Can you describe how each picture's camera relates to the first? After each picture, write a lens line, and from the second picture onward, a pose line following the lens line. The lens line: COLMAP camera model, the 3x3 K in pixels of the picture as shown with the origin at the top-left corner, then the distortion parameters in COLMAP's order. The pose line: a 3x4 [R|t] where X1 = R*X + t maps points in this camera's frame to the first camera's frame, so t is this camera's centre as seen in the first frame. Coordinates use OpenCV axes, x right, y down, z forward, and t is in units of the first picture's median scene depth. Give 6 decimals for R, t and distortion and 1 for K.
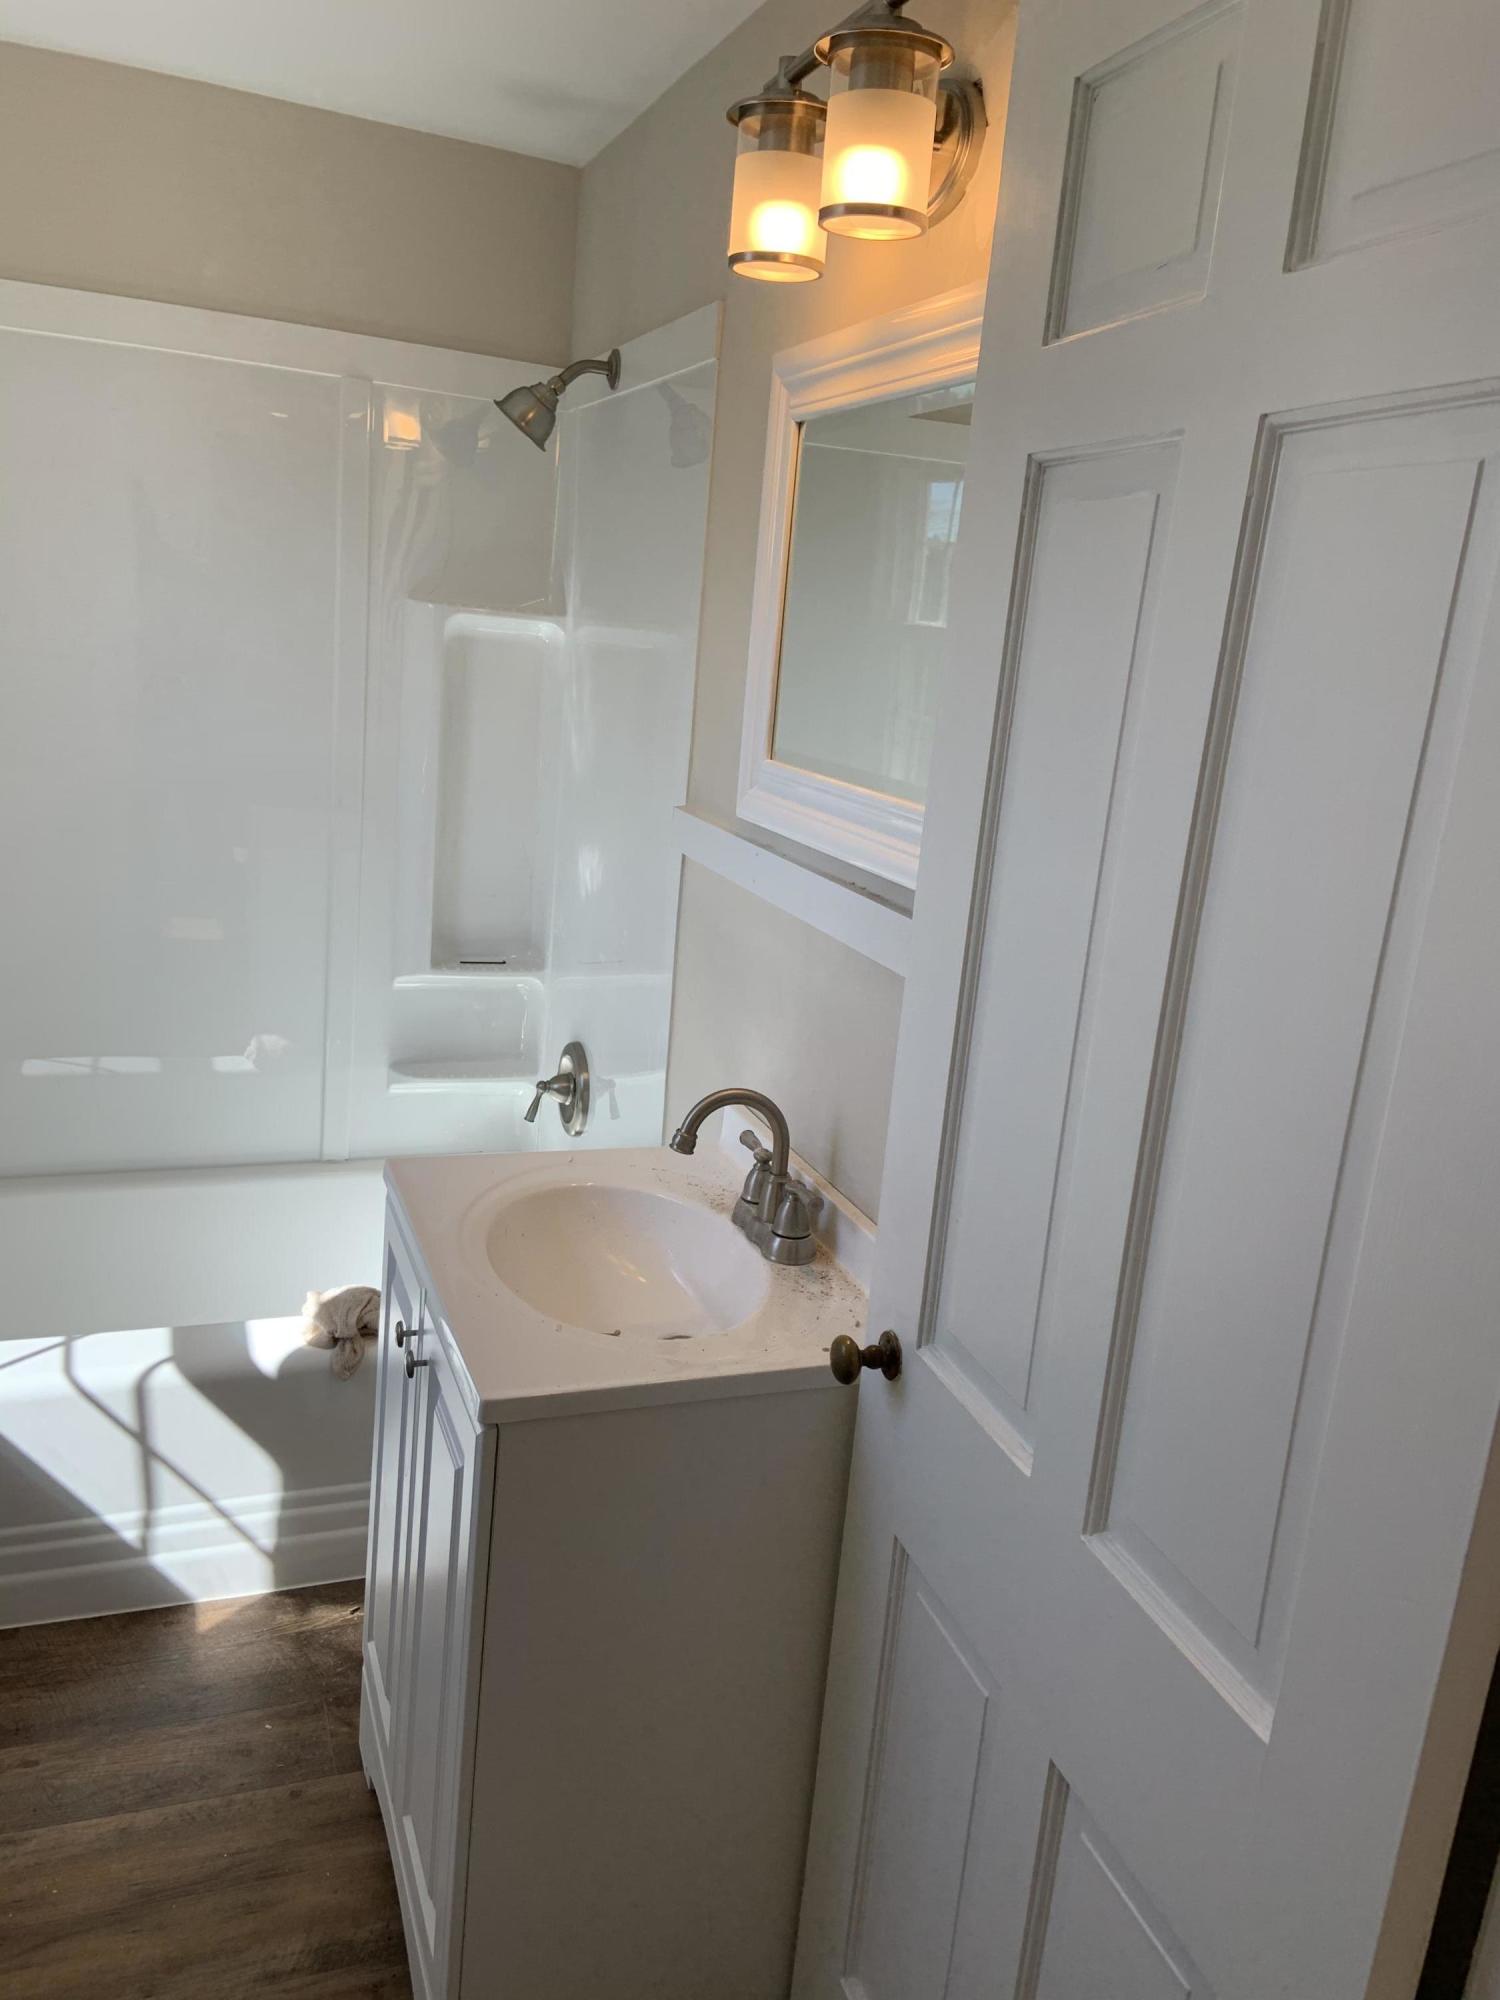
lens RADIAL K [[1503.9, 0, 748.0], [0, 1503.9, 991.2], [0, 0, 1]] dist [0.103512, -0.126328]
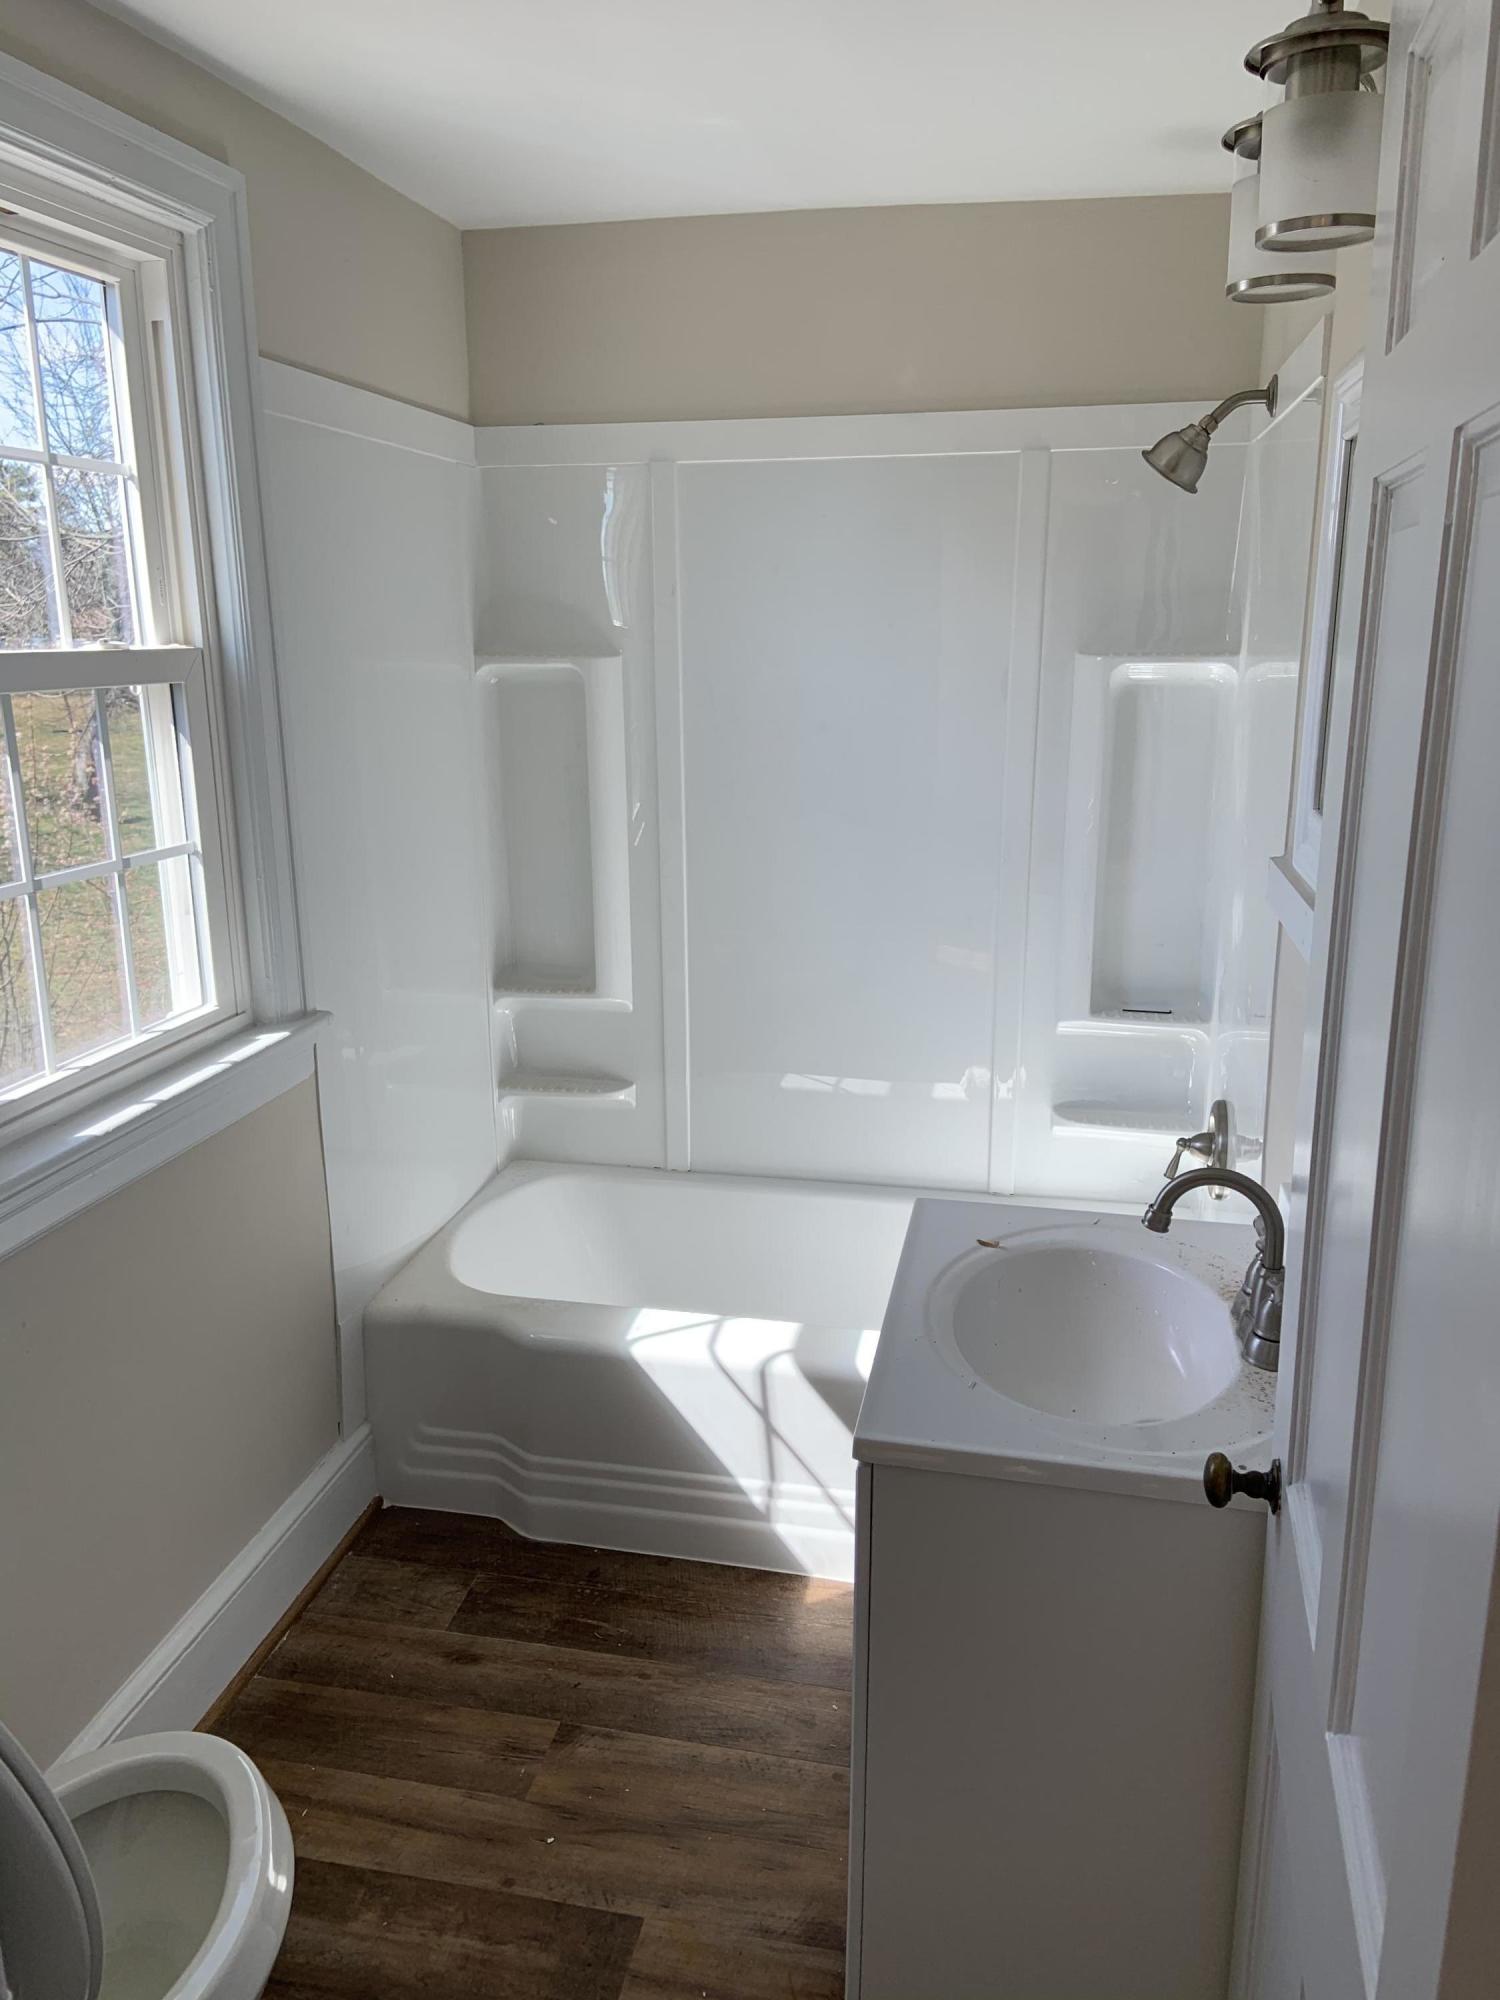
lens RADIAL K [[1494.4, 0, 749.7], [0, 1494.4, 992.7], [0, 0, 1]] dist [0.135683, -0.174637]
pose [[0.831185, 0.040658, -0.554507, 0.203940], [-0.051443, 0.998668, -0.003887, -0.018791], [0.553611, 0.031756, 0.832170, 0.045754]]
